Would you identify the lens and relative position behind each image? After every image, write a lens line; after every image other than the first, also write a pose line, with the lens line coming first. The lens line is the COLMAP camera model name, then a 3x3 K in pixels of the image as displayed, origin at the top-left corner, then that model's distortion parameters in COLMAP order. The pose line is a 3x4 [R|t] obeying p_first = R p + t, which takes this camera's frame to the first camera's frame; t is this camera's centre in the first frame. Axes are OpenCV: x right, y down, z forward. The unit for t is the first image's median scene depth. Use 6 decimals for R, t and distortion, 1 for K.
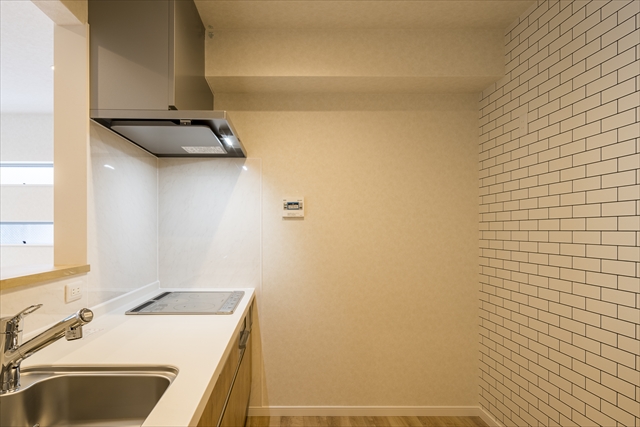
lens RADIAL K [[380.6, 0, 287.1], [0, 380.6, 235.2], [0, 0, 1]] dist [0.002246, 0.000028]
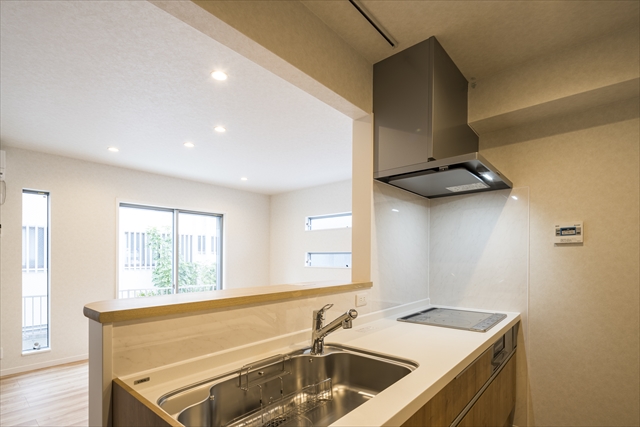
lens RADIAL K [[316.5, 0, 316.0], [0, 316.5, 260.4], [0, 0, 1]] dist [0.001970, -0.000010]
pose [[0.747144, 0.002012, -0.664659, 0.080882], [-0.004600, 0.999987, -0.002144, 0.000381], [0.664647, 0.004659, 0.747143, -0.017662]]
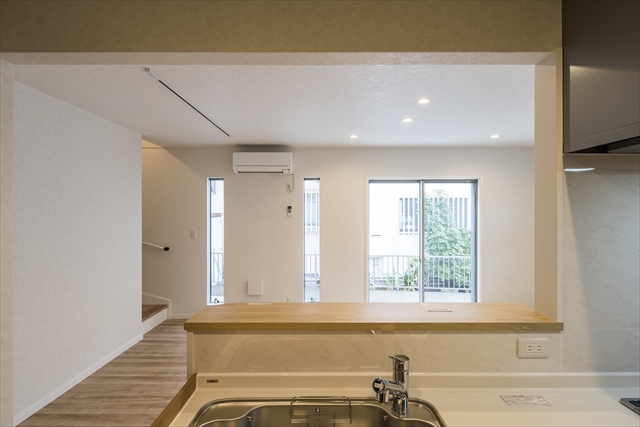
lens RADIAL K [[349.7, 0, 322.9], [0, 349.7, 211.7], [0, 0, 1]] dist [-0.002281, -0.000999]
pose [[-0.012643, -0.004691, -0.999909, 0.211181], [-0.010176, 0.999938, -0.004562, -0.123356], [0.999868, 0.010118, -0.012690, 0.342887]]
